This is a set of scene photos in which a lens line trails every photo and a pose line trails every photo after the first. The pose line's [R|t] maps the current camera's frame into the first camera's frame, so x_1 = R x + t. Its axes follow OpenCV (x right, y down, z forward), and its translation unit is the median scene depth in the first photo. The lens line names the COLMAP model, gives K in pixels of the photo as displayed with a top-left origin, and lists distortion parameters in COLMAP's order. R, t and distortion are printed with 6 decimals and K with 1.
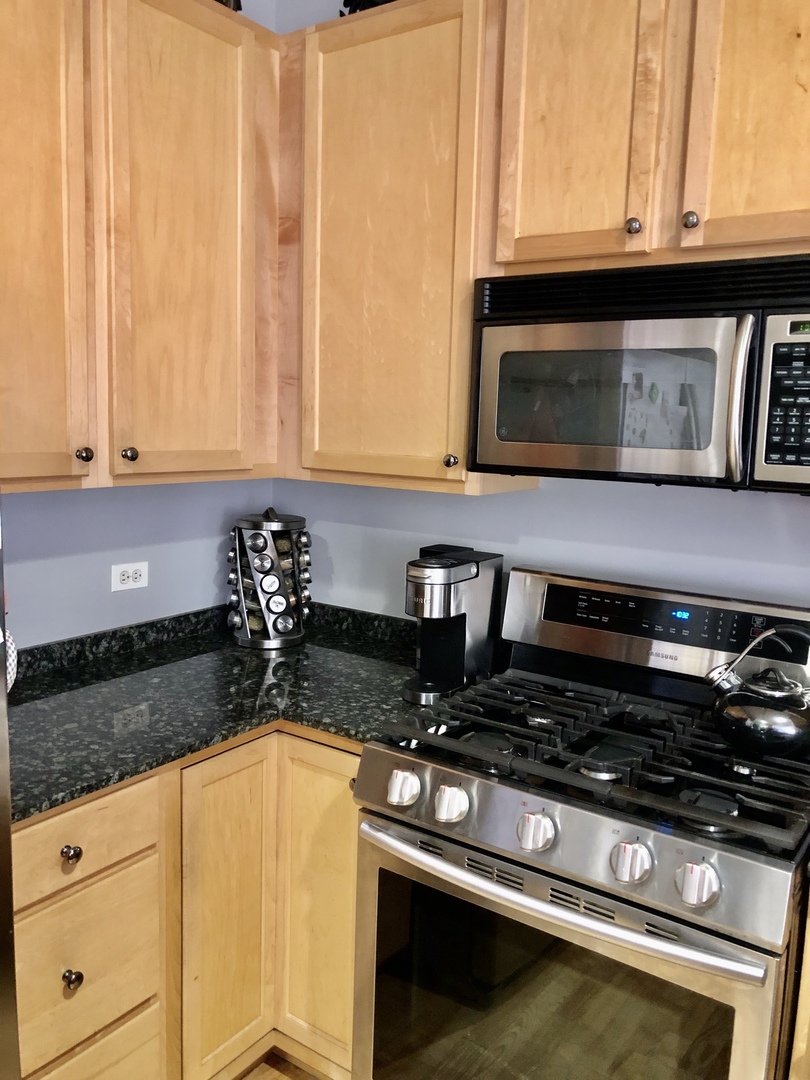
lens RADIAL K [[883.2, 0, 402.9], [0, 883.2, 531.1], [0, 0, 1]] dist [0.004140, 0.000124]
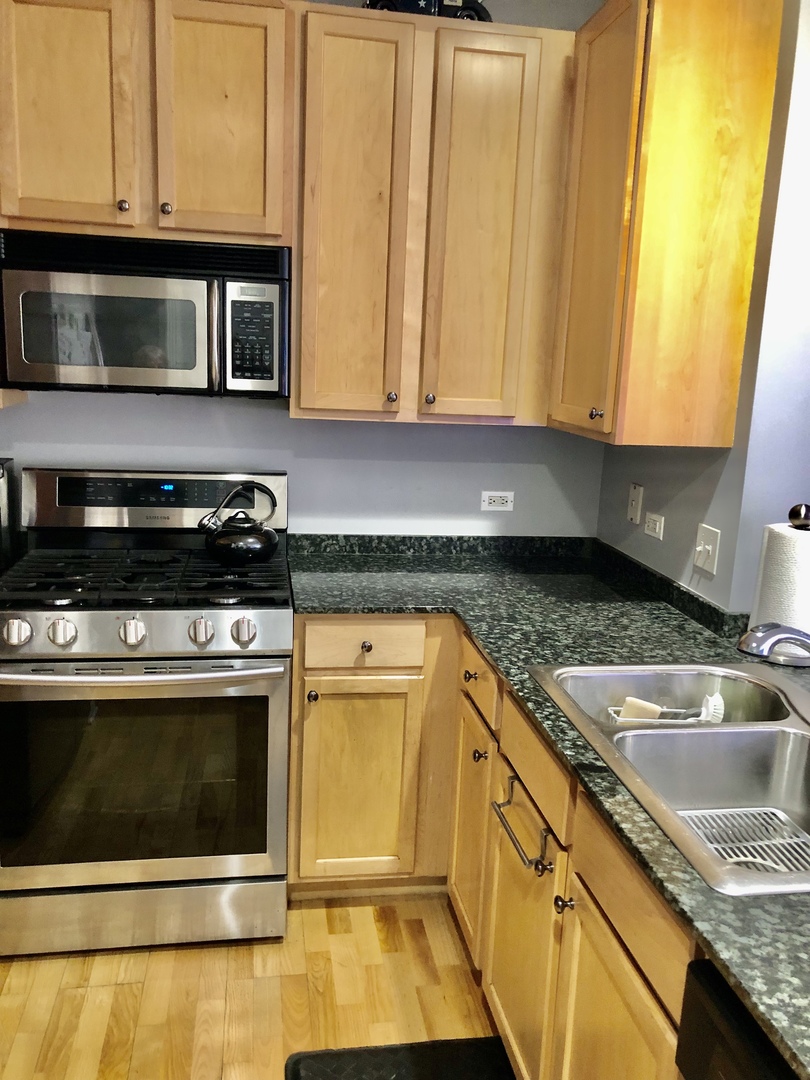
lens RADIAL K [[883.2, 0, 403.0], [0, 883.2, 542.5], [0, 0, 1]] dist [0.004140, 0.000124]
pose [[0.712412, -0.144825, 0.686655, -0.459243], [0.070558, 0.988297, 0.135241, 0.019409], [-0.698205, -0.047898, 0.714293, -0.322164]]
